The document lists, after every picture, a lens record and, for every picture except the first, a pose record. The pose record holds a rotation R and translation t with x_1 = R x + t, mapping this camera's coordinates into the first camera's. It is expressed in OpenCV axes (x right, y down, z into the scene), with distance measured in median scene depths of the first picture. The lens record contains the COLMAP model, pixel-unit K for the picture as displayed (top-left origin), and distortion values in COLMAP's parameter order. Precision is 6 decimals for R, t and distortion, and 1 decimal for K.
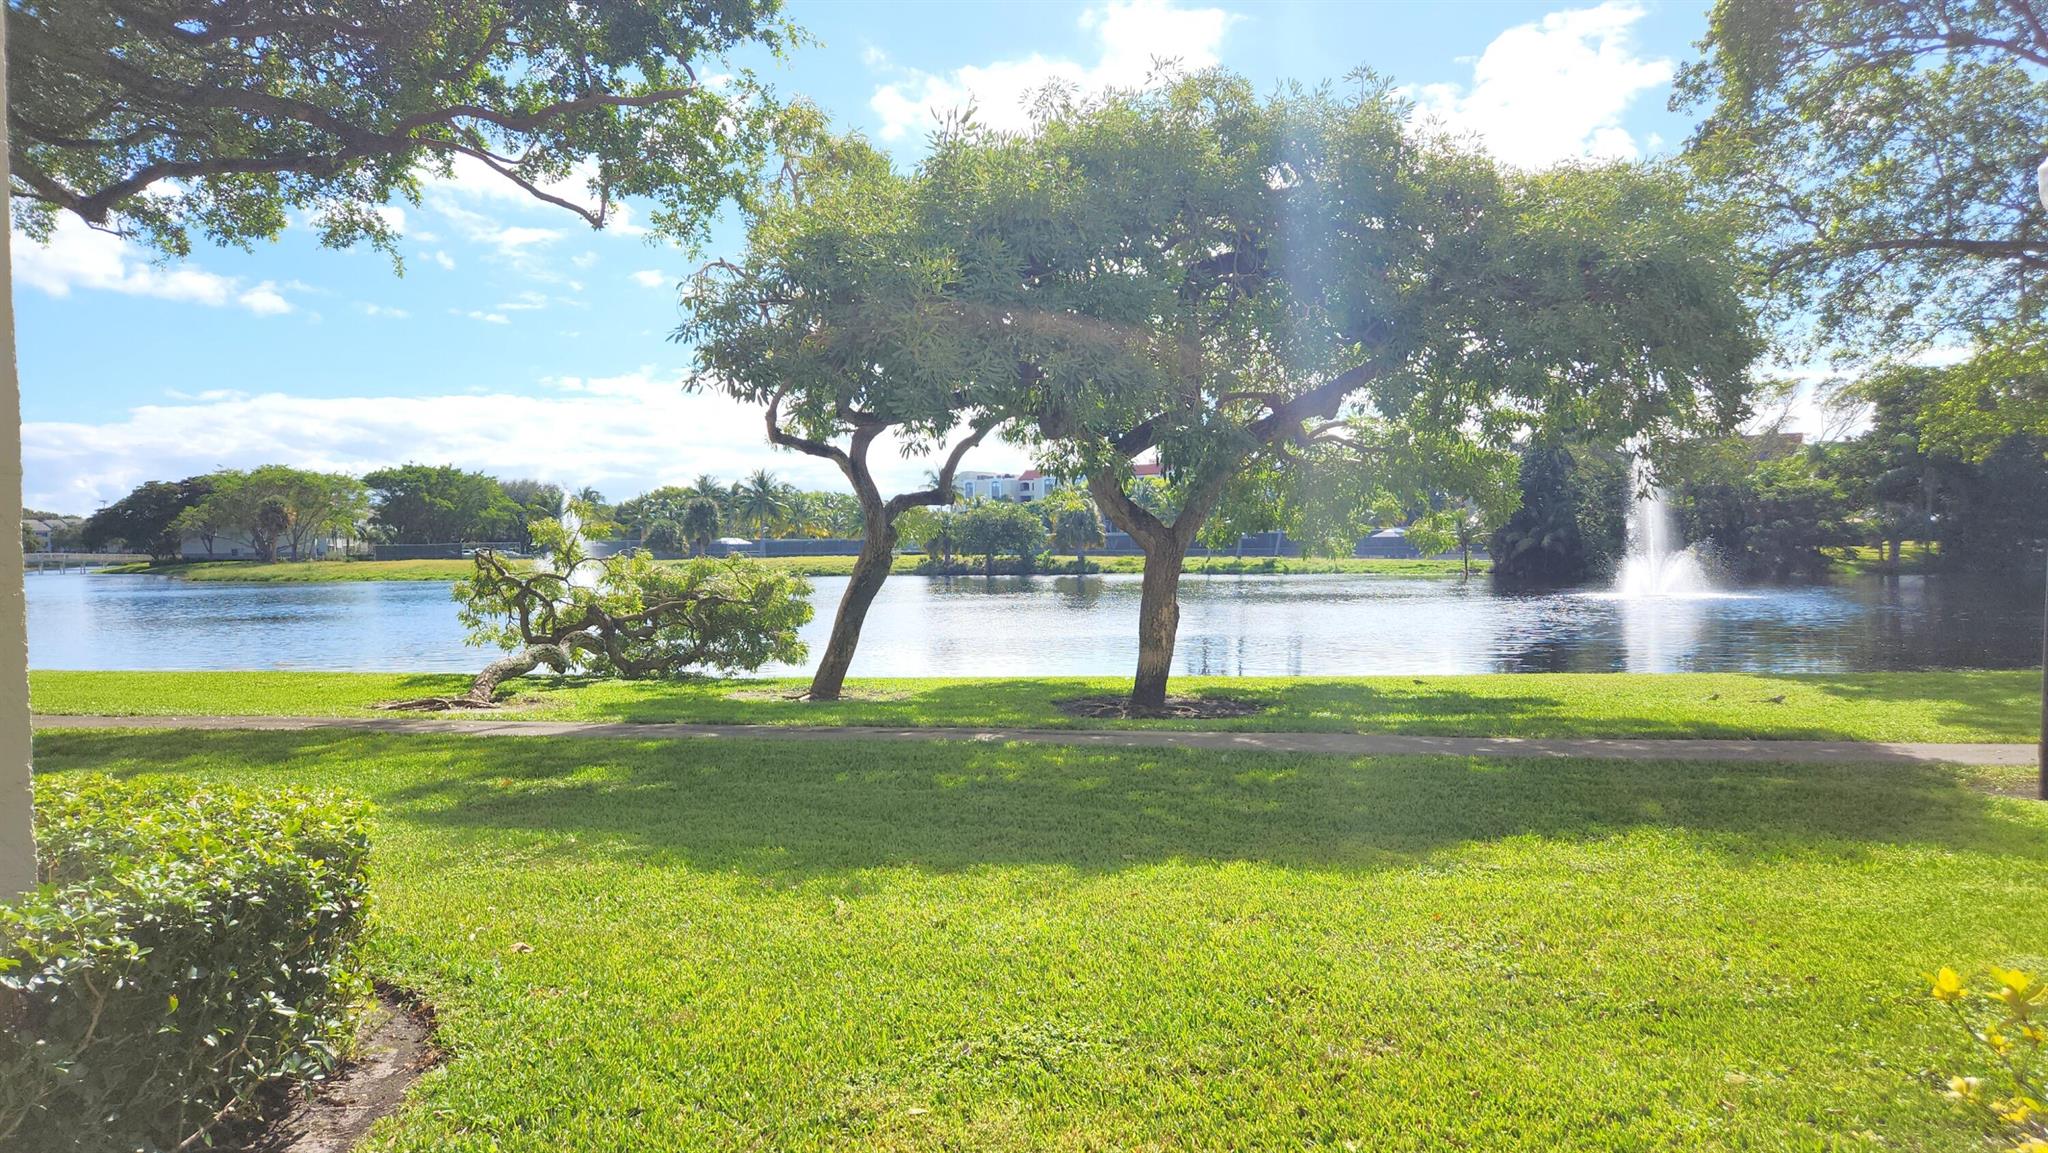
lens RADIAL K [[1381.6, 0, 1029.6], [0, 1381.6, 546.5], [0, 0, 1]] dist [0.071789, -0.001382]
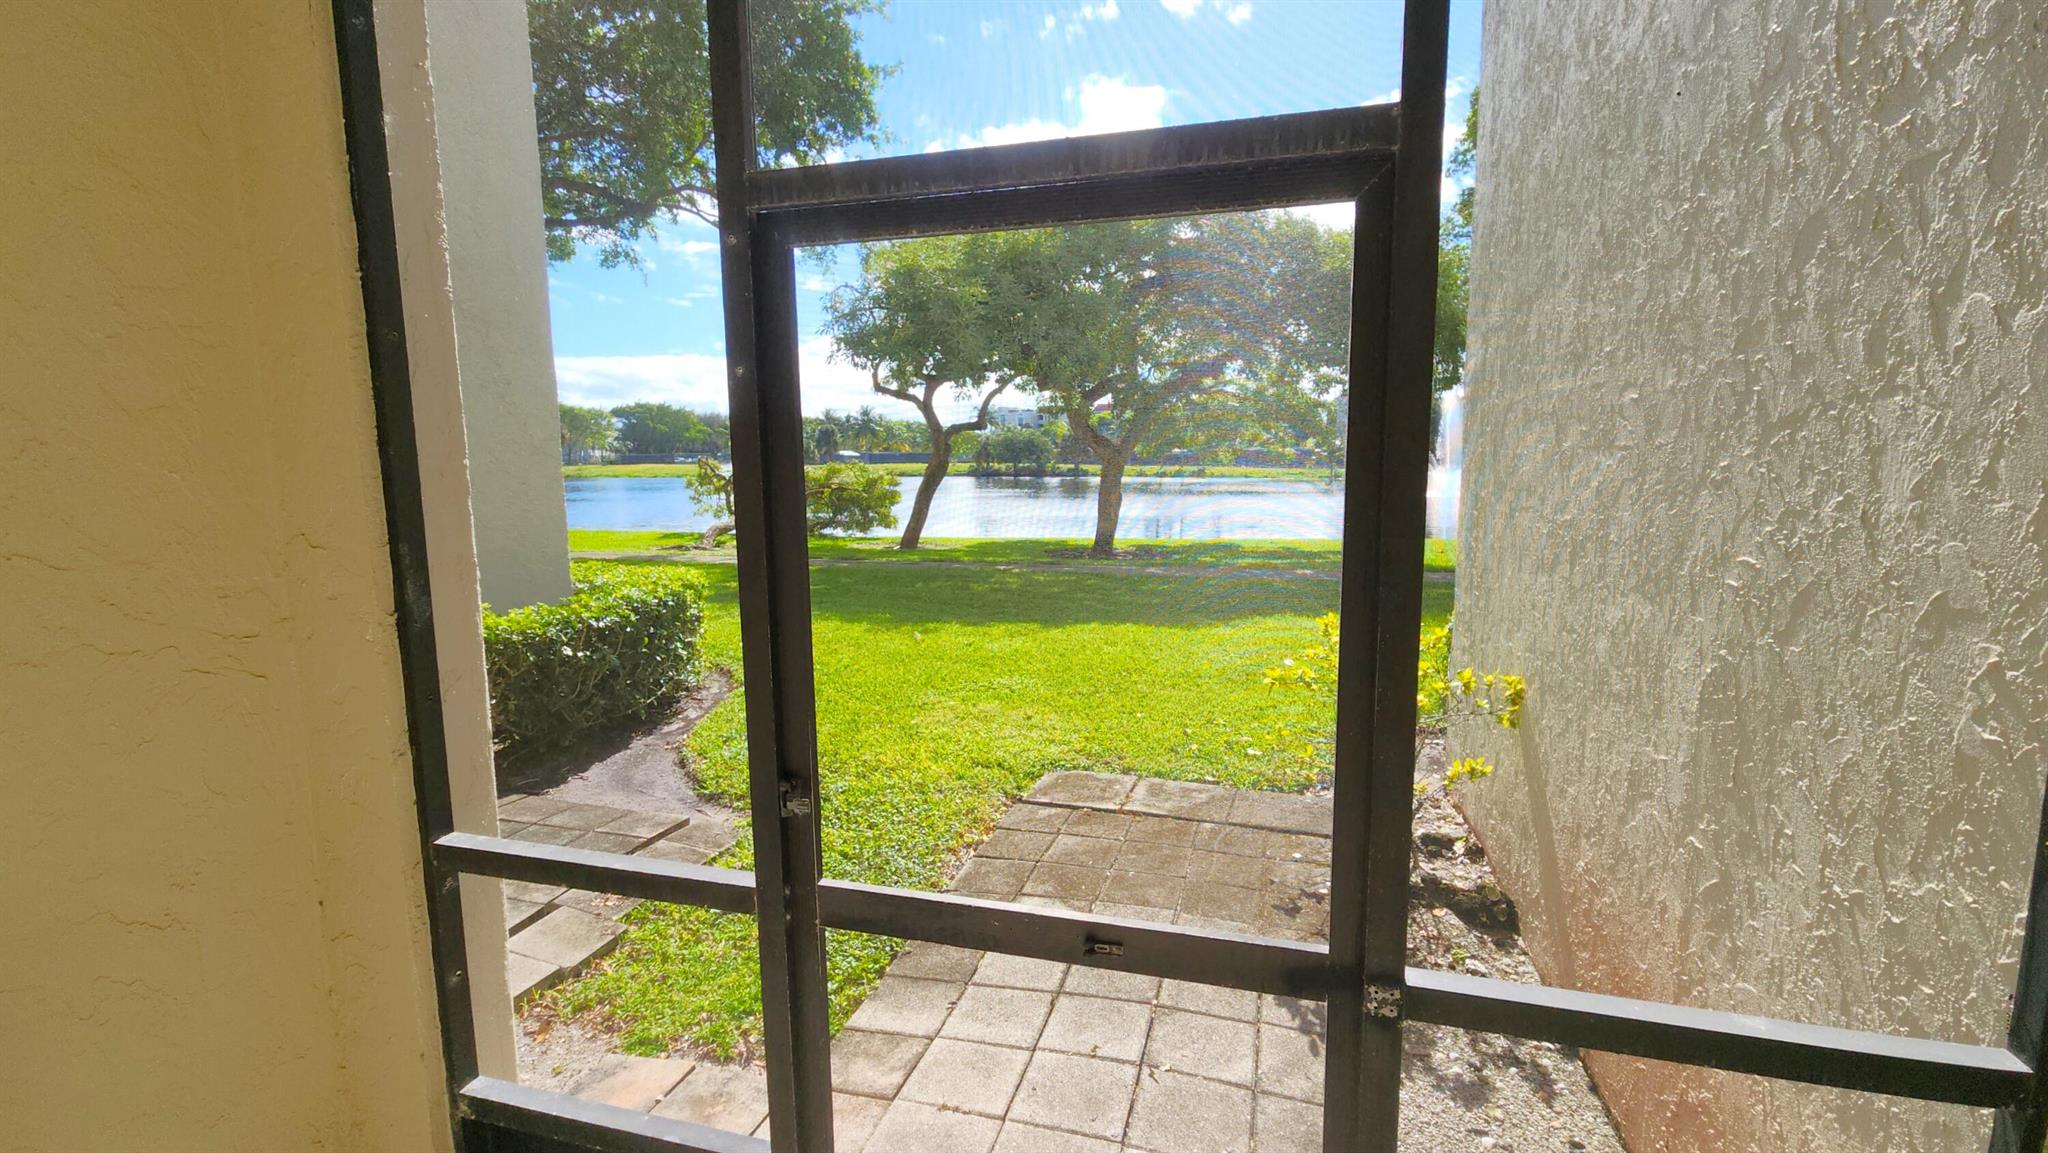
lens RADIAL K [[937.0, 0, 1024.0], [0, 937.0, 576.5], [0, 0, 1]] dist [-0.012028, 0.000105]
pose [[0.999691, 0.009685, -0.022878, 0.014830], [-0.006751, 0.992129, 0.125042, 0.001806], [0.023909, -0.124849, 0.991888, -0.105312]]
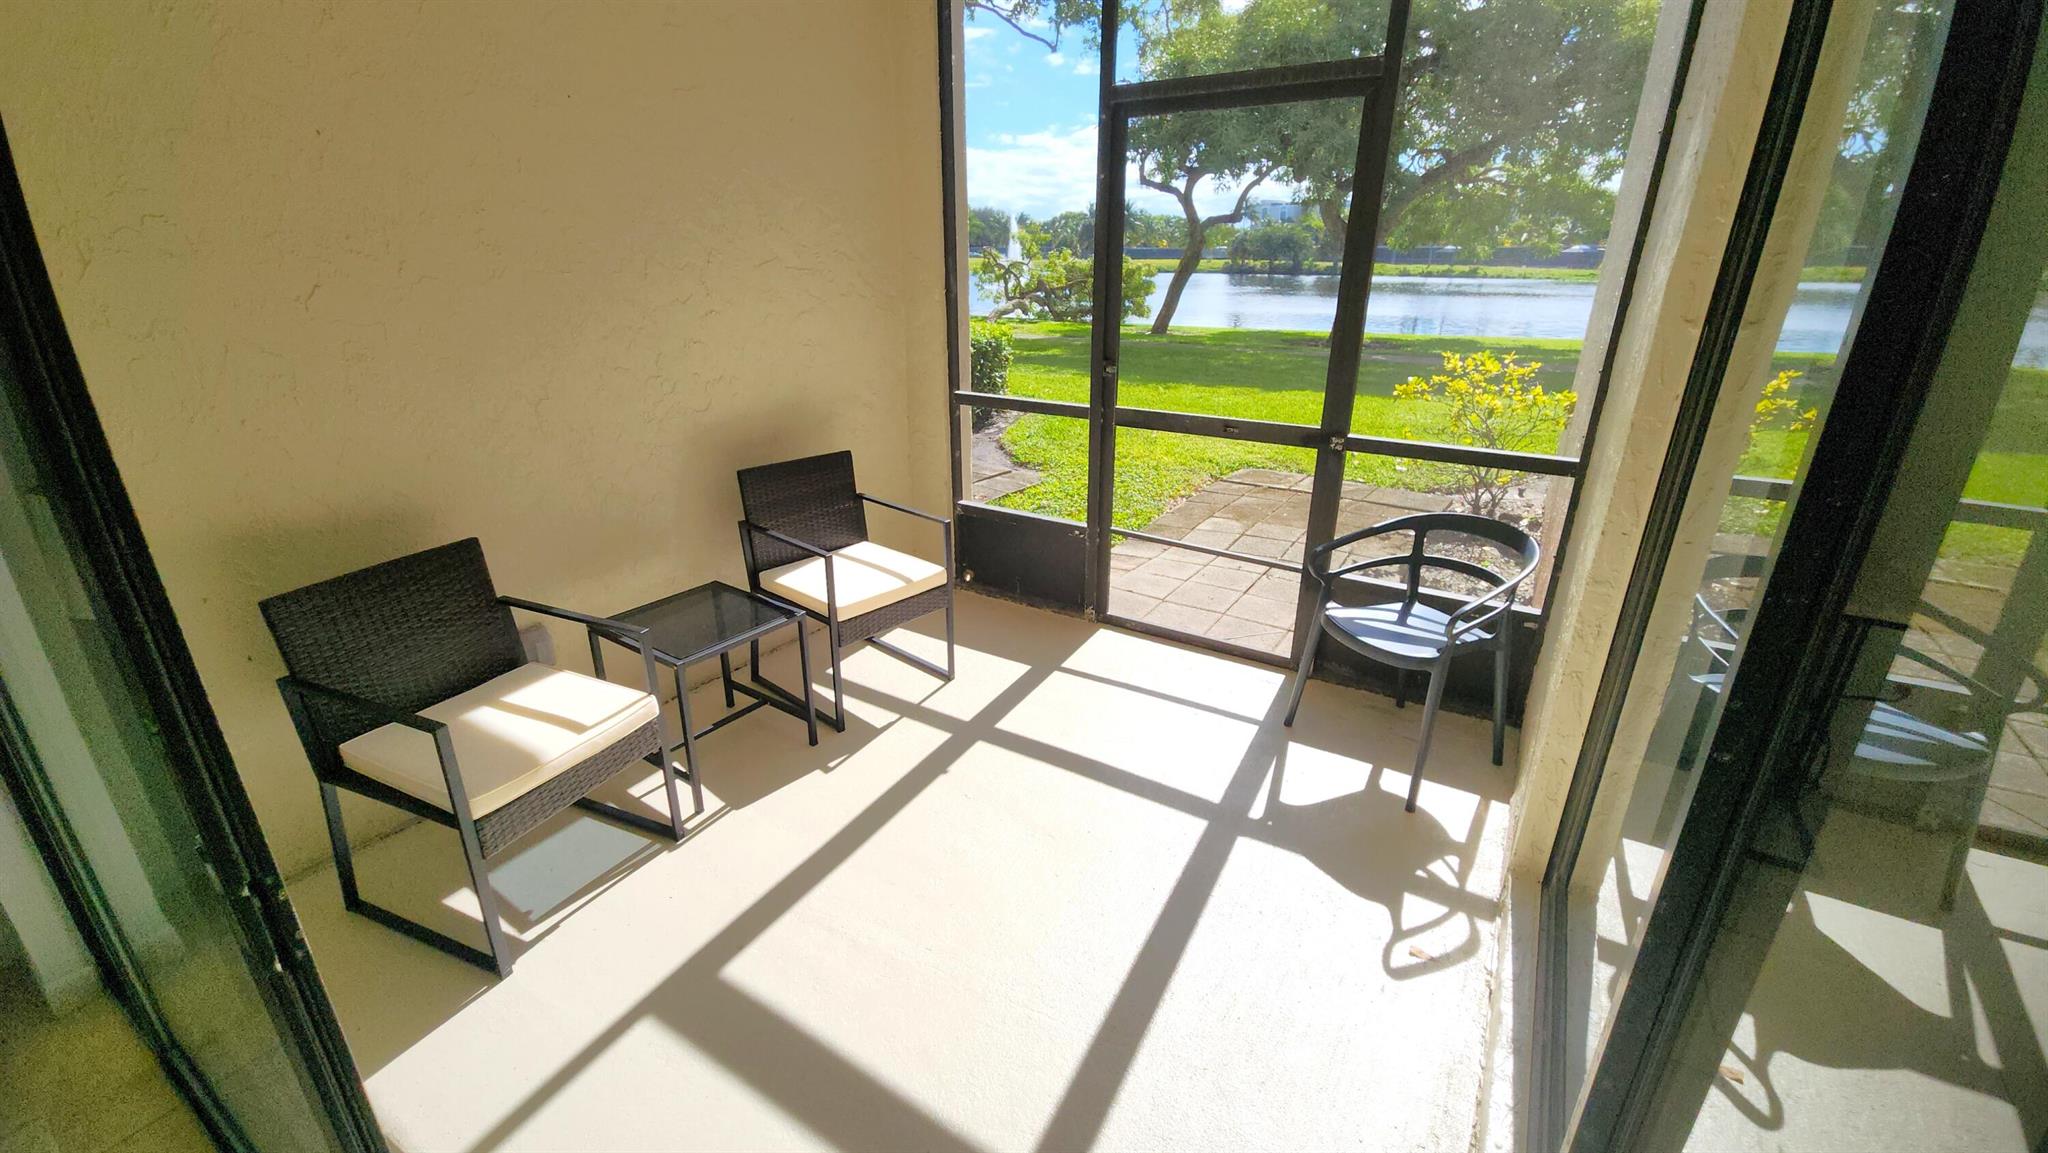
lens RADIAL K [[865.9, 0, 1002.3], [0, 865.9, 601.2], [0, 0, 1]] dist [0.001138, 0.000030]
pose [[0.949706, 0.130378, -0.284711, 0.030817], [-0.015468, 0.927625, 0.373192, 0.009219], [0.312761, -0.350019, 0.882988, -0.216980]]
